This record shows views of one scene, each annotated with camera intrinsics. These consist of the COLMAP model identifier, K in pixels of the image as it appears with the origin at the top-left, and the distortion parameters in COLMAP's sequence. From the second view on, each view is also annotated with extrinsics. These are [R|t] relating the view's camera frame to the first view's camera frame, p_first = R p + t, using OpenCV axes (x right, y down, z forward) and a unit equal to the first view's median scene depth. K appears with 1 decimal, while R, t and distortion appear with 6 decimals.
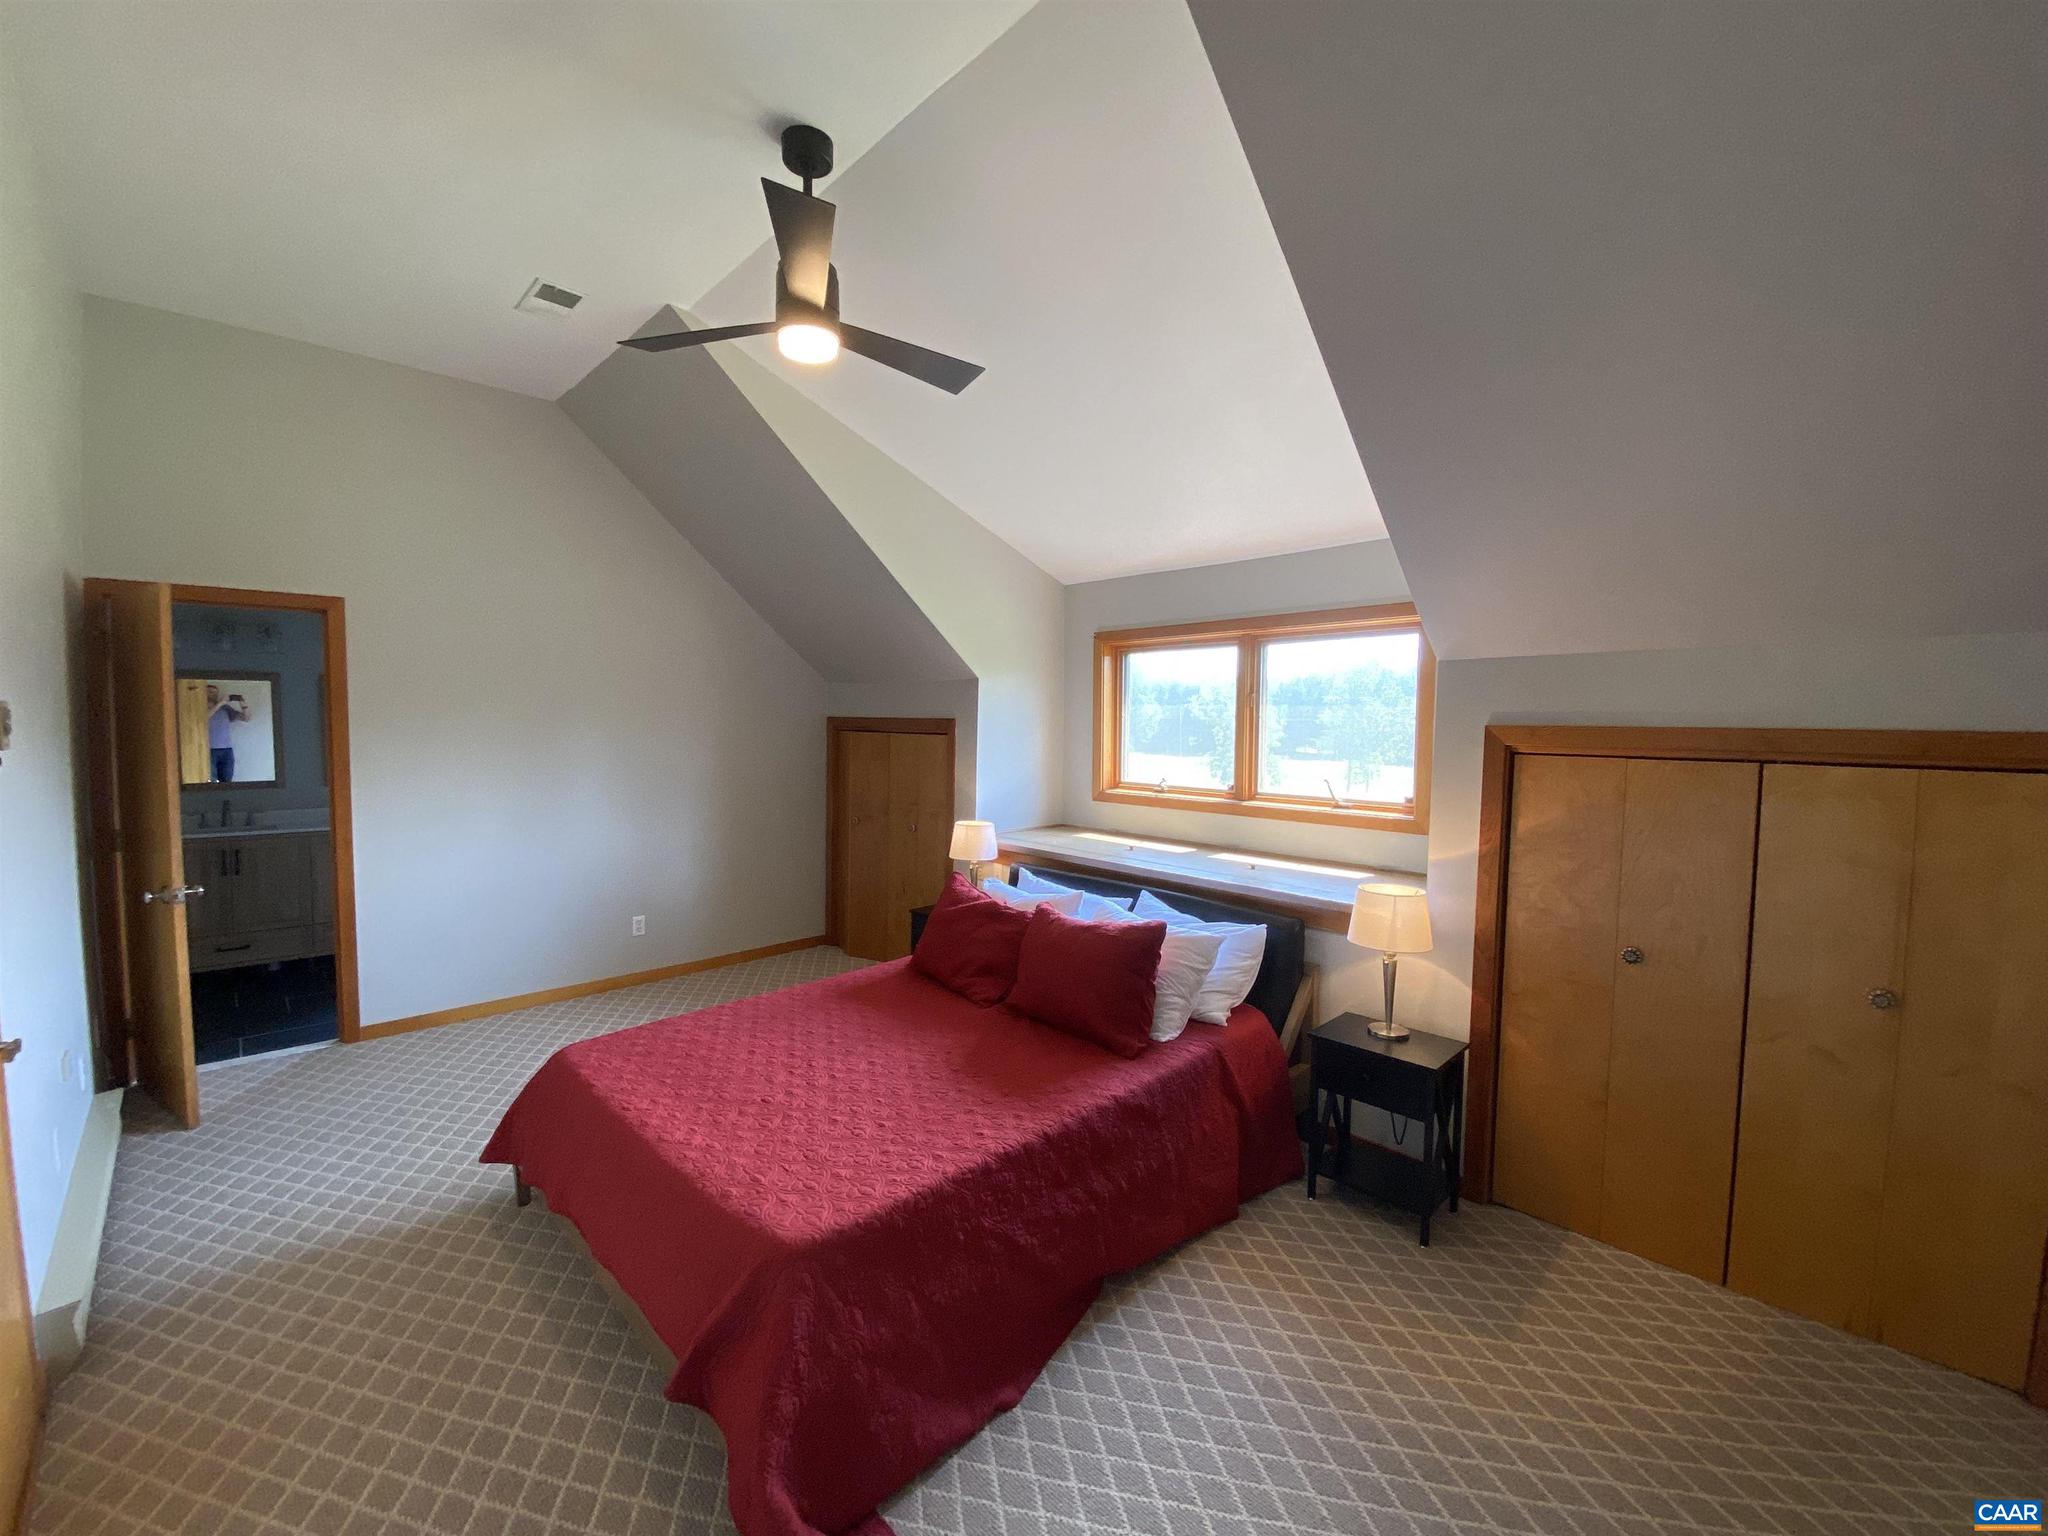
lens RADIAL K [[819.5, 0, 1031.5], [0, 819.5, 764.5], [0, 0, 1]] dist [0.010390, -0.016595]
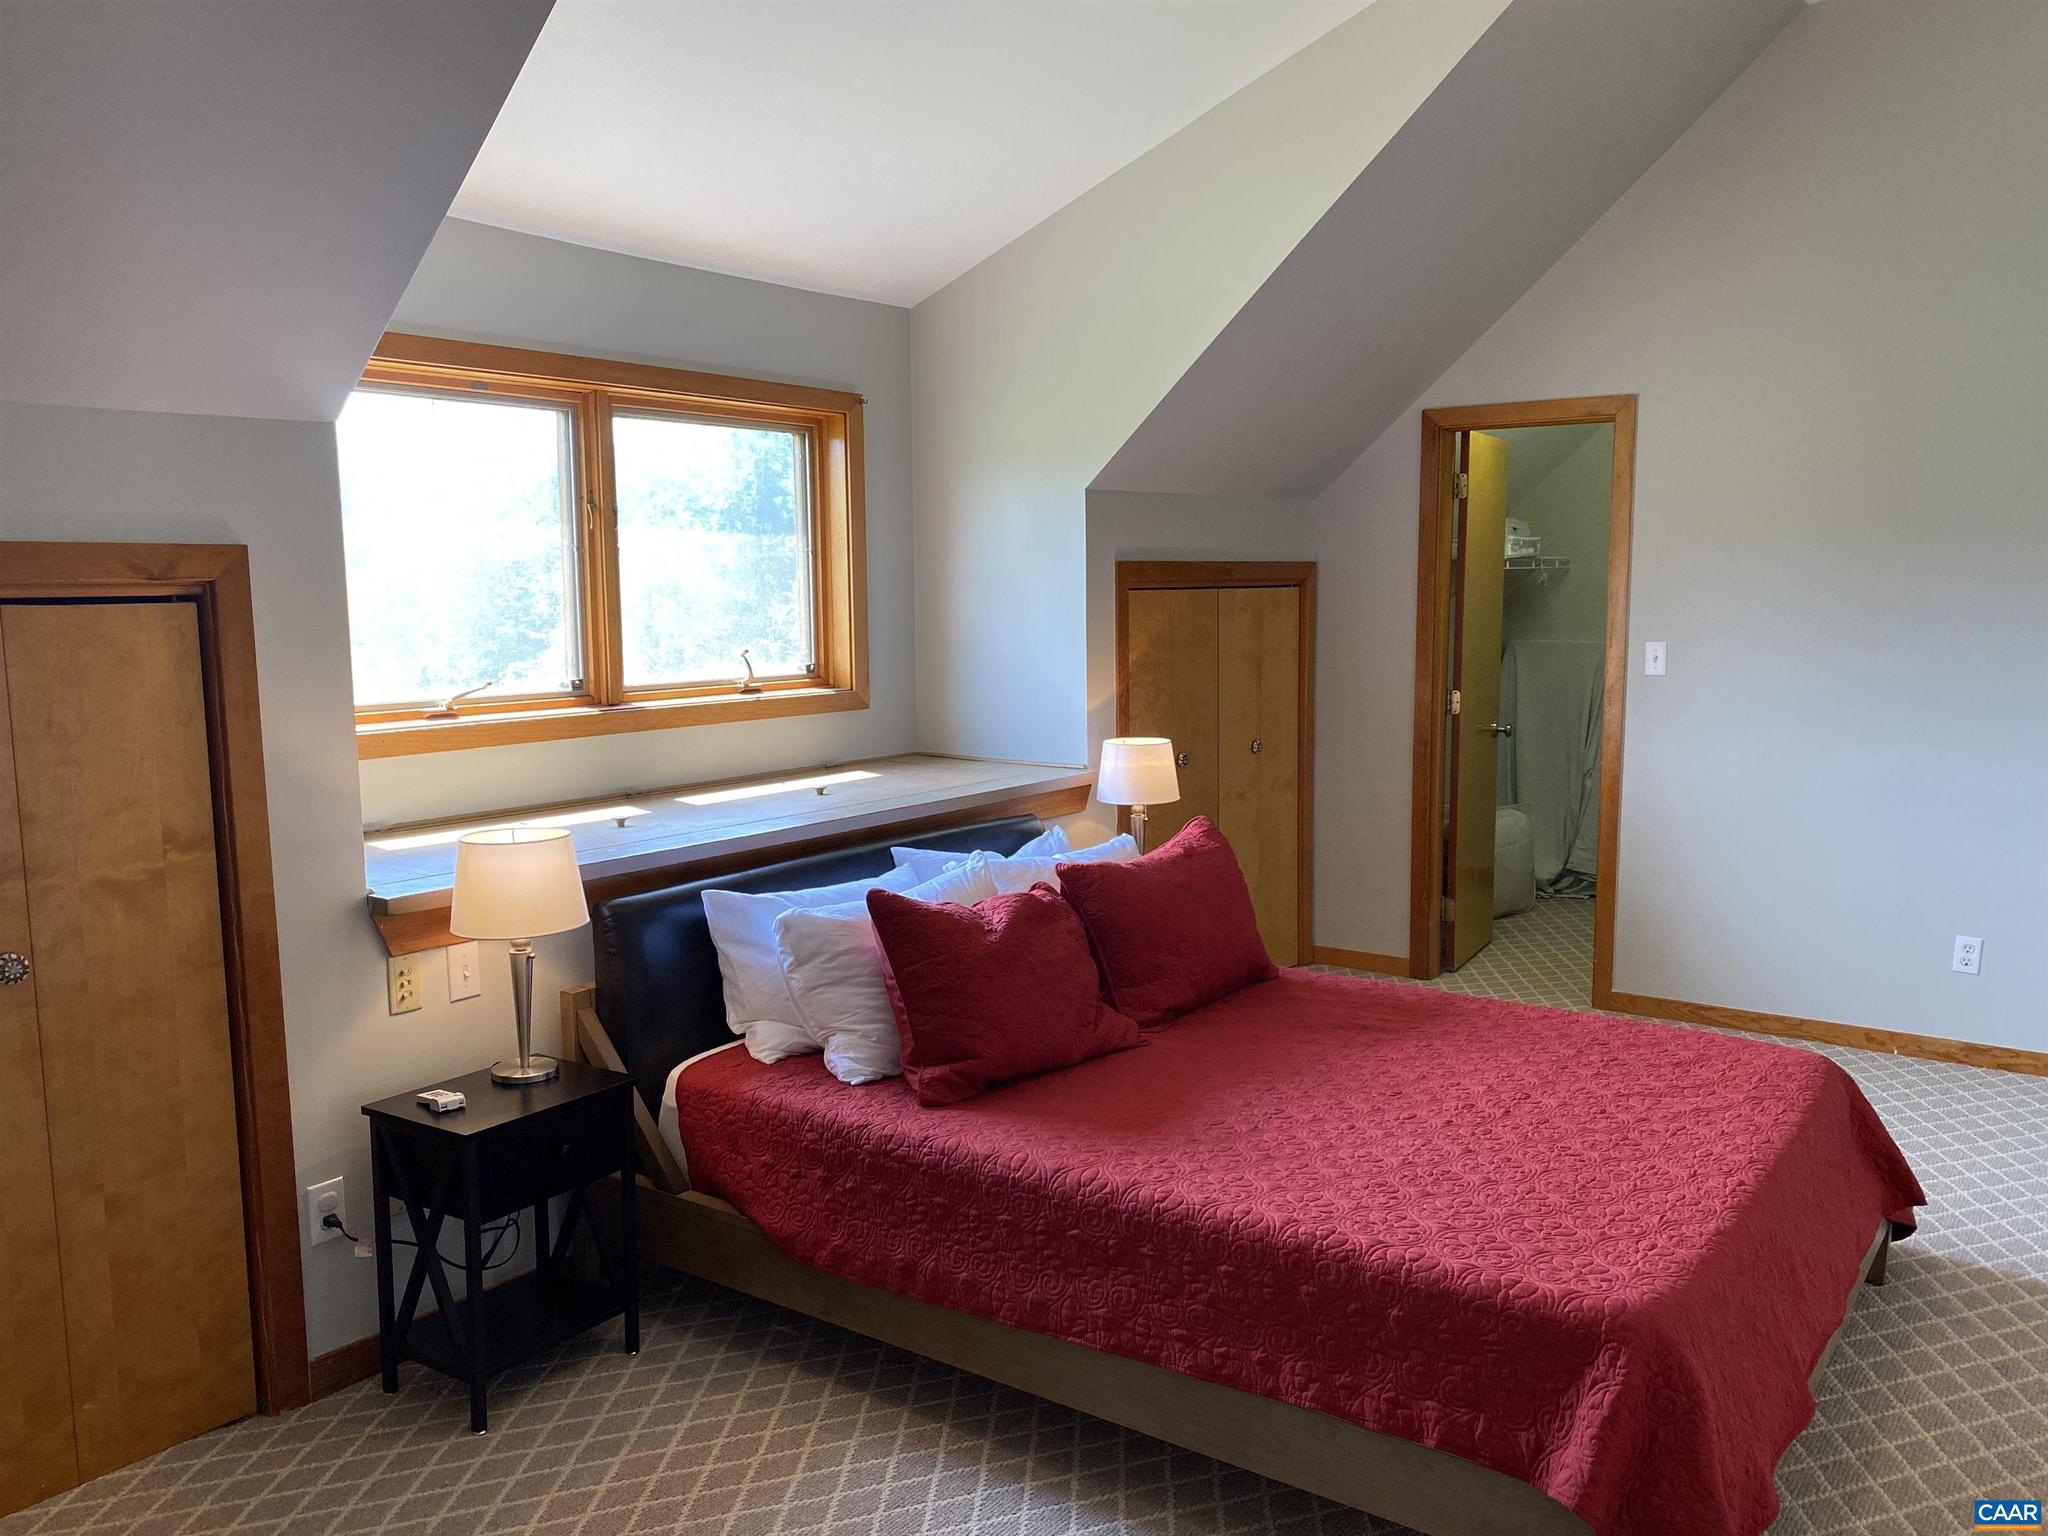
lens RADIAL K [[1594.5, 0, 1024.0], [0, 1594.5, 768.0], [0, 0, 1]] dist [-0.003972, -0.000507]
pose [[-0.144228, -0.127069, 0.981352, -0.809607], [0.058730, 0.988874, 0.136674, -0.041448], [-0.987800, 0.077347, -0.135161, 0.872716]]
